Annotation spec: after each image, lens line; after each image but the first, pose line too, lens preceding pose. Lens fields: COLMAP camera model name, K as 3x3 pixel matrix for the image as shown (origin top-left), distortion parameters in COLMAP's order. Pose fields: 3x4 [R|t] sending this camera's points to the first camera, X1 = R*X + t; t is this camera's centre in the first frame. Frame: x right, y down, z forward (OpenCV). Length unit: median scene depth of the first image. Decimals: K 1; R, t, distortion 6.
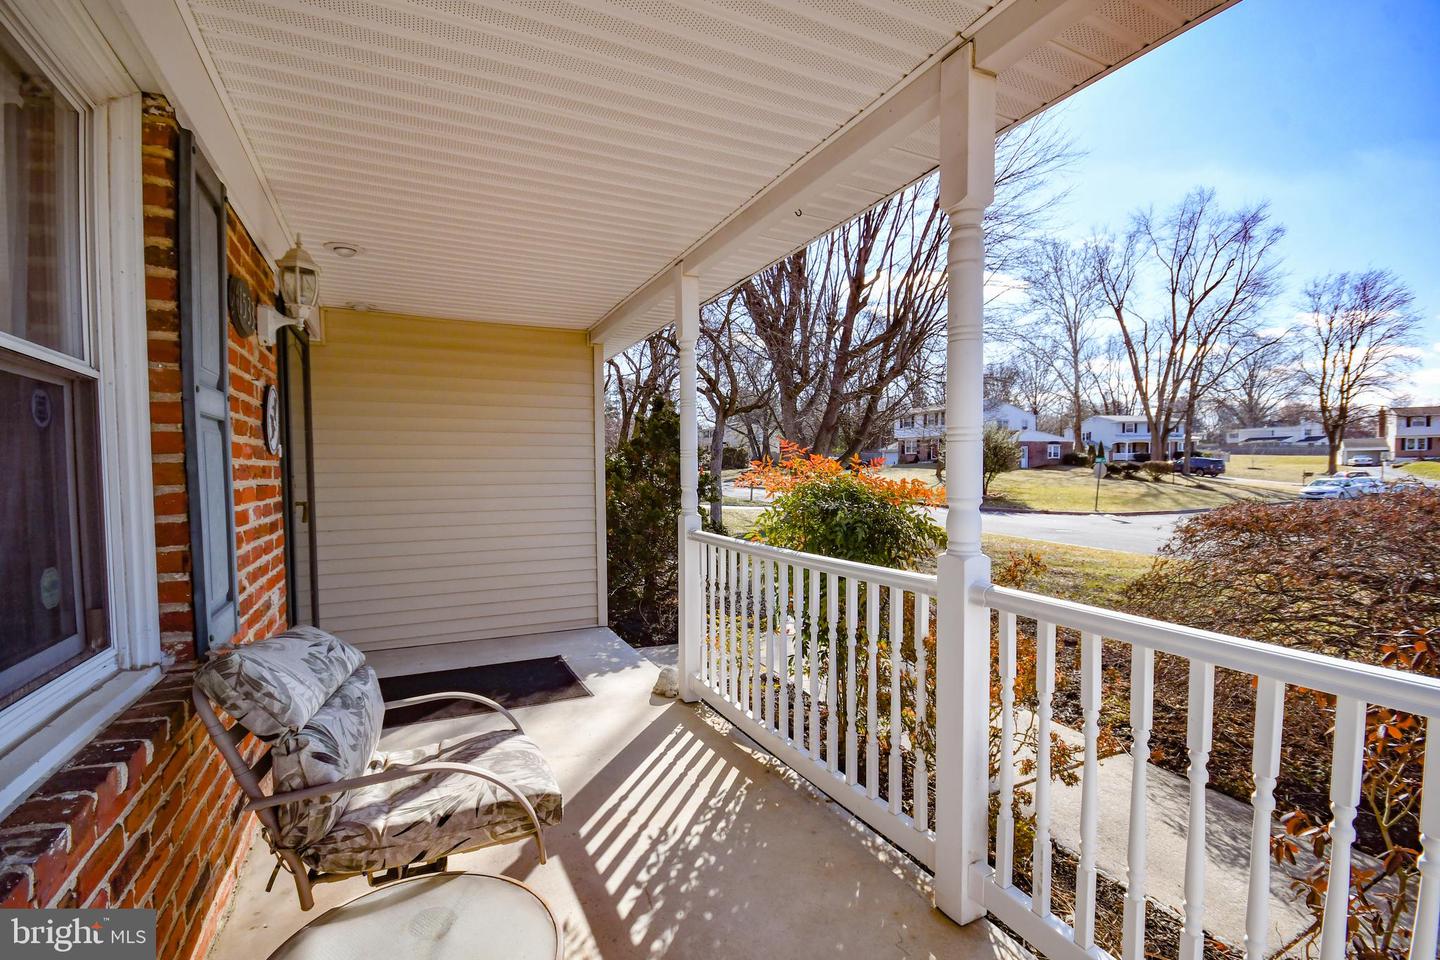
lens RADIAL K [[634.6, 0, 712.1], [0, 634.6, 493.4], [0, 0, 1]] dist [-0.002196, -0.009291]
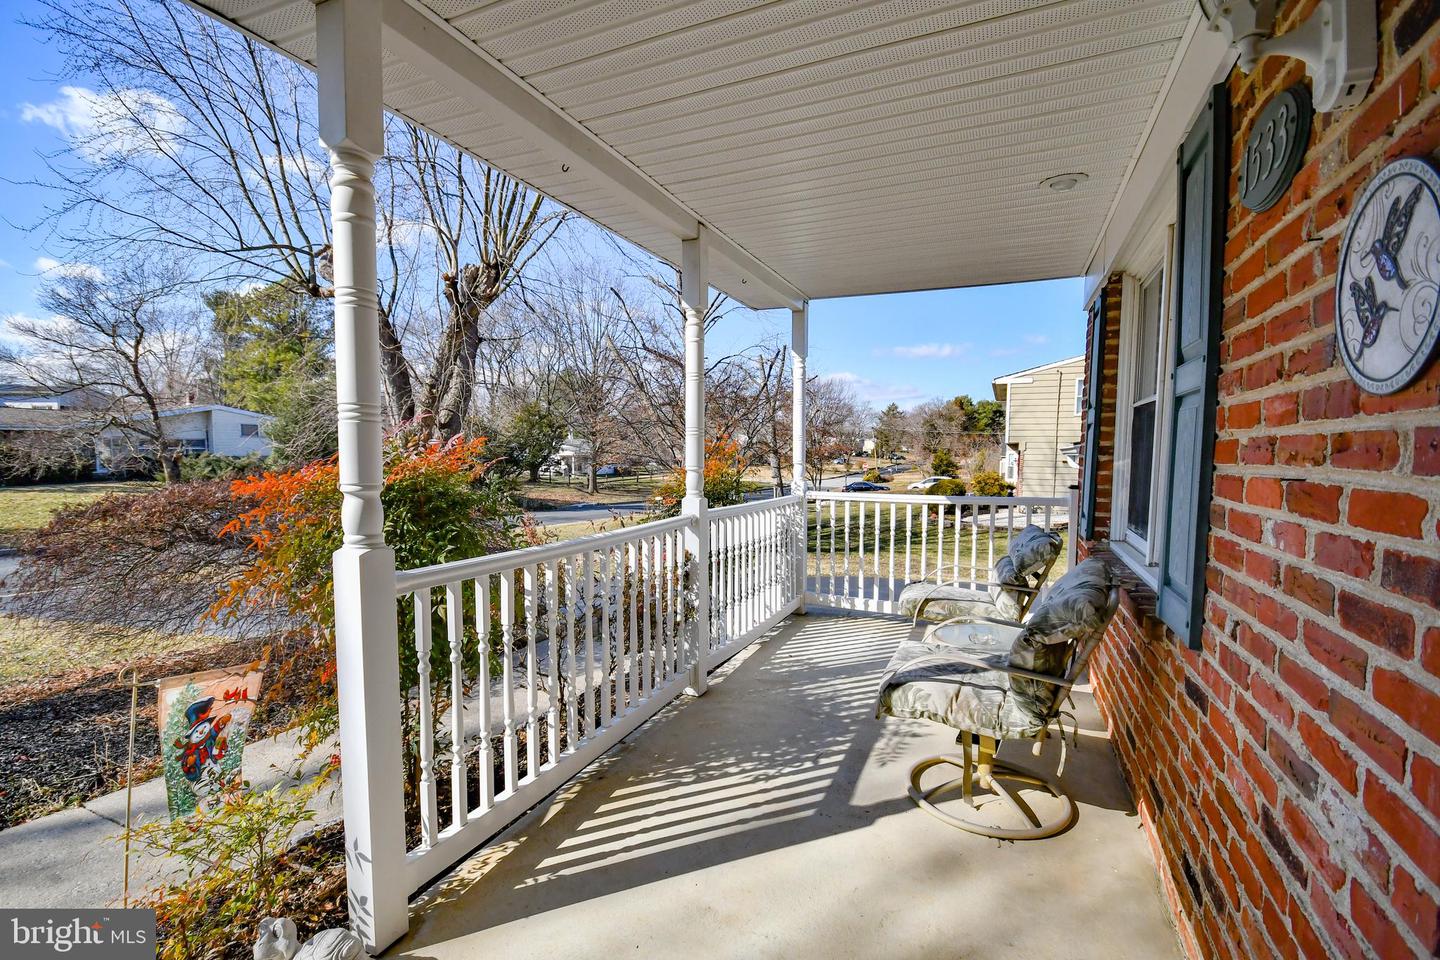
lens RADIAL K [[634.6, 0, 712.1], [0, 634.6, 493.4], [0, 0, 1]] dist [-0.002196, -0.009291]
pose [[-0.633622, -0.054845, 0.771696, -0.792731], [0.025769, 0.995434, 0.091904, -0.064264], [-0.773213, 0.078118, -0.629316, 1.592752]]
